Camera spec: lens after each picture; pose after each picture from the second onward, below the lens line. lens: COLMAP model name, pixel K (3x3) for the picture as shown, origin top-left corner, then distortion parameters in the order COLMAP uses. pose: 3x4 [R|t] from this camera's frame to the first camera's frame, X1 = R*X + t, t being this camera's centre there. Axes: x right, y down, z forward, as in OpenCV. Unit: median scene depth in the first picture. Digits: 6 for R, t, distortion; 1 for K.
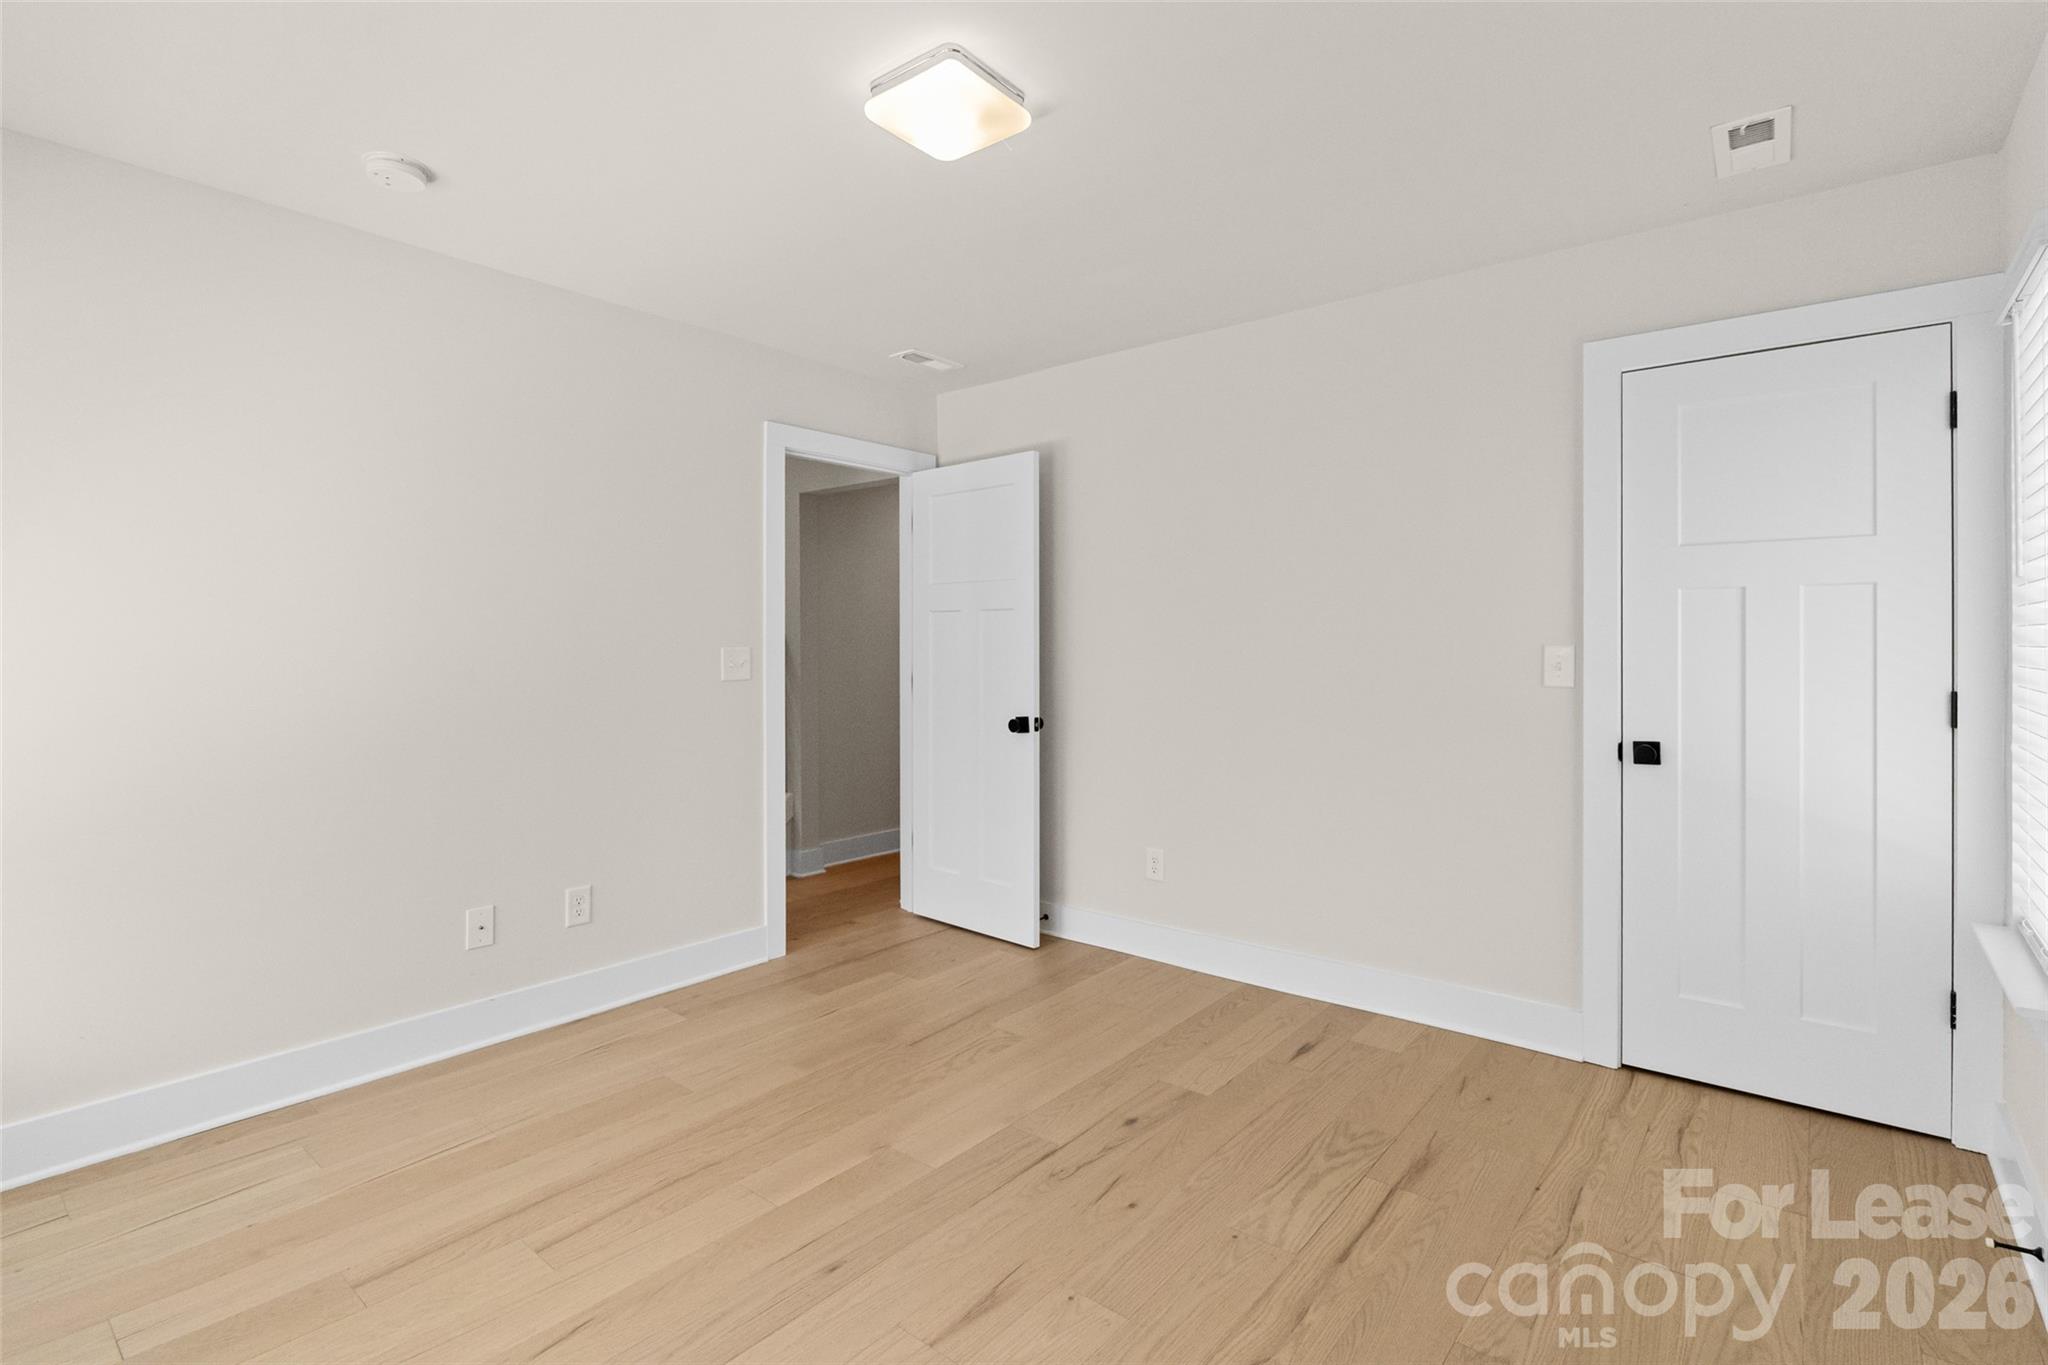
lens RADIAL K [[966.7, 0, 1023.5], [0, 966.7, 652.0], [0, 0, 1]] dist [-0.003930, -0.000005]
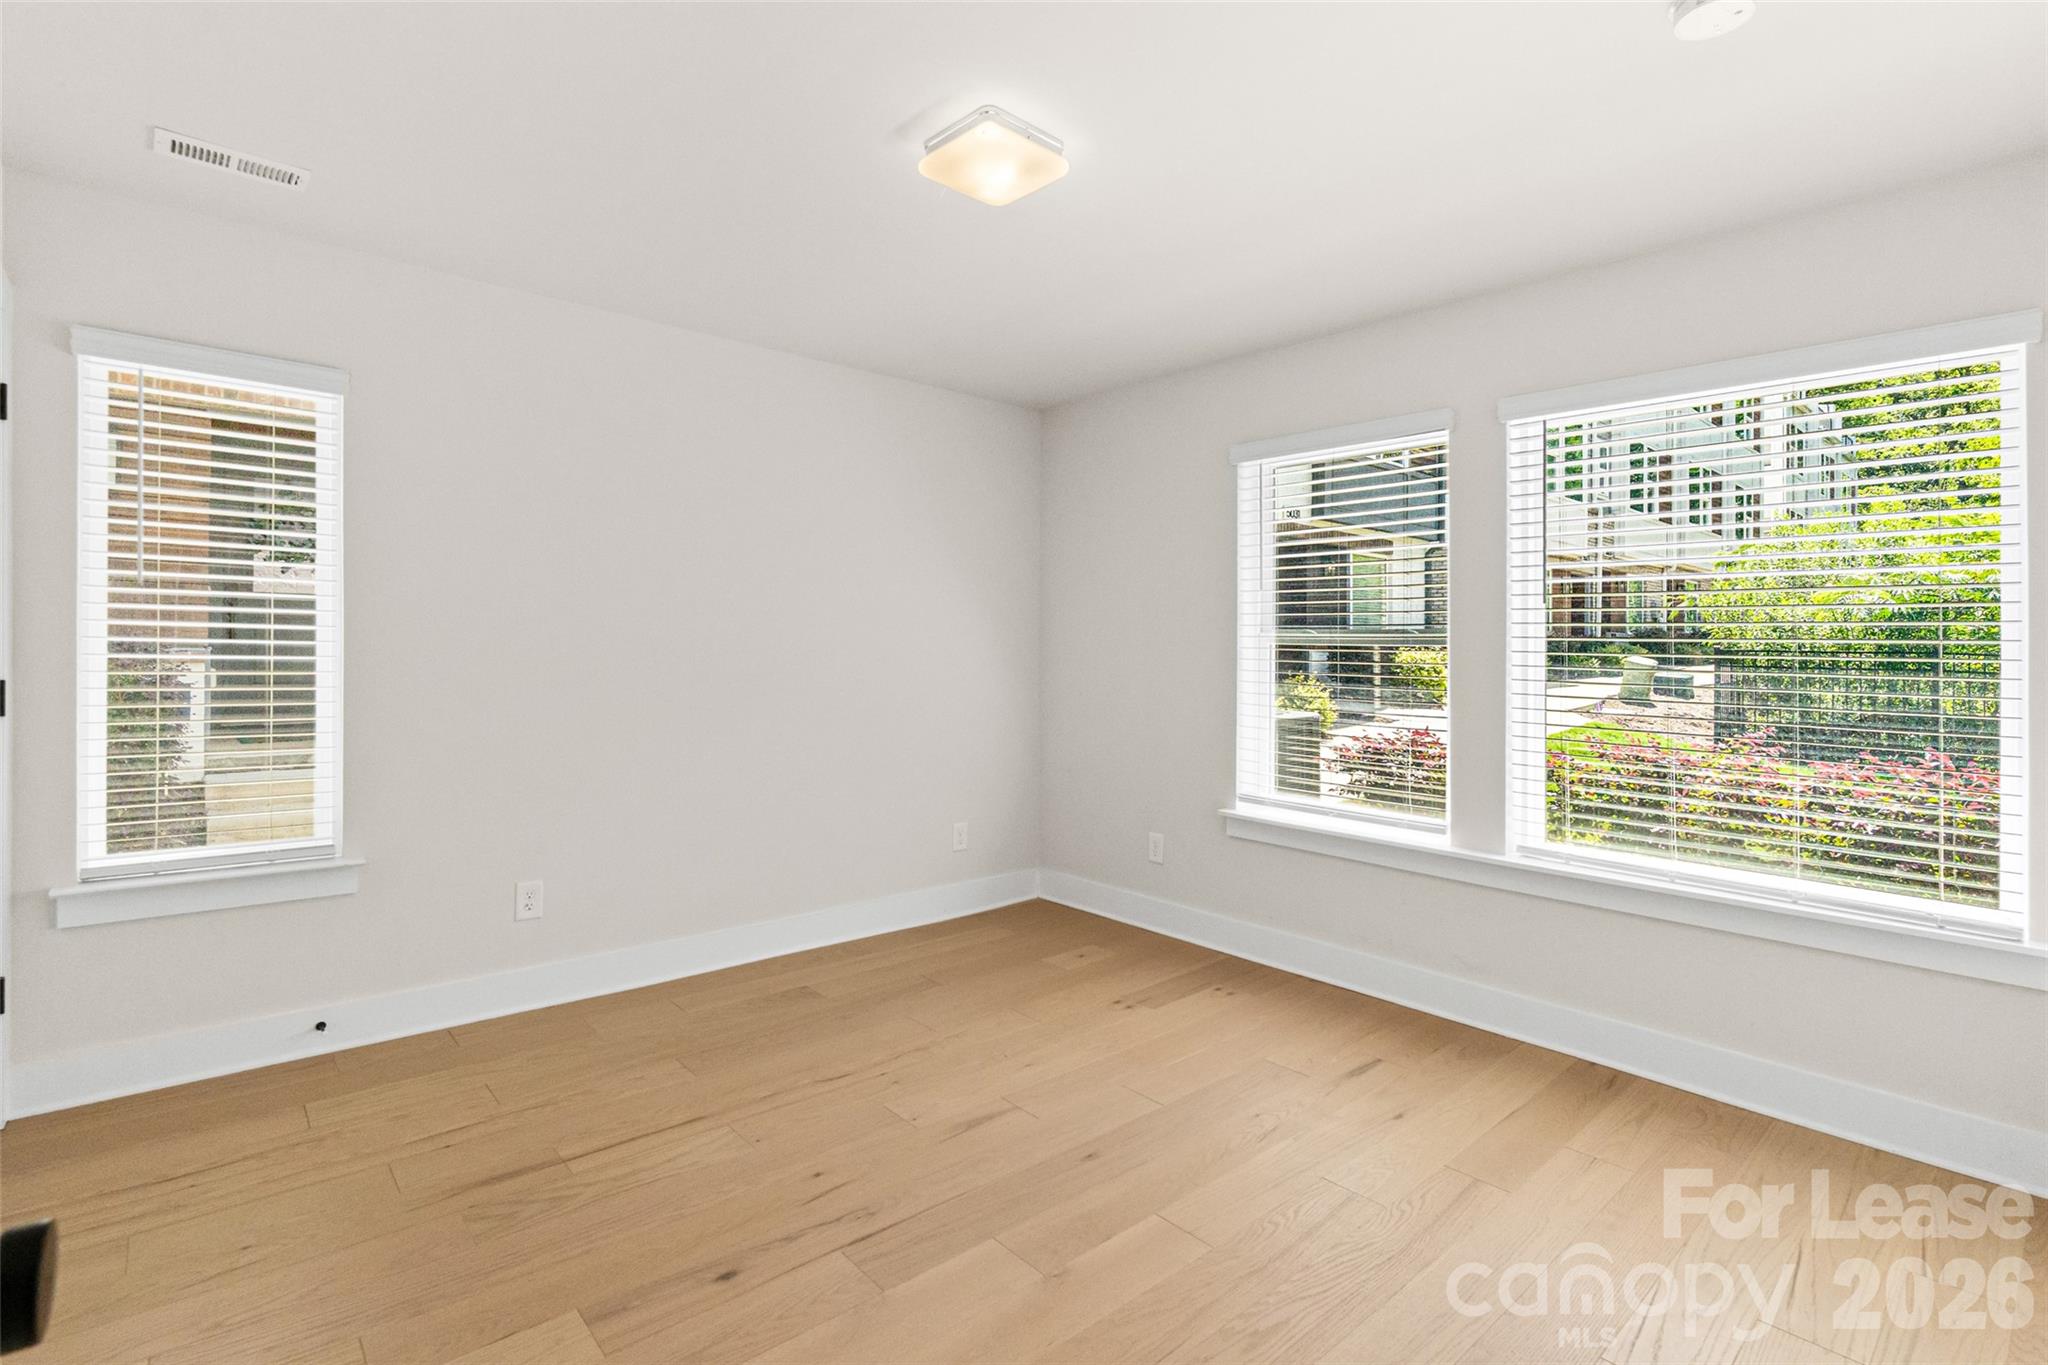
lens RADIAL K [[966.7, 0, 1023.5], [0, 966.7, 652.0], [0, 0, 1]] dist [-0.003930, -0.000005]
pose [[-0.988002, -0.010819, 0.154063, -0.253877], [-0.010798, 0.999941, 0.000970, -0.000804], [-0.154064, -0.000705, -0.988061, 1.914818]]
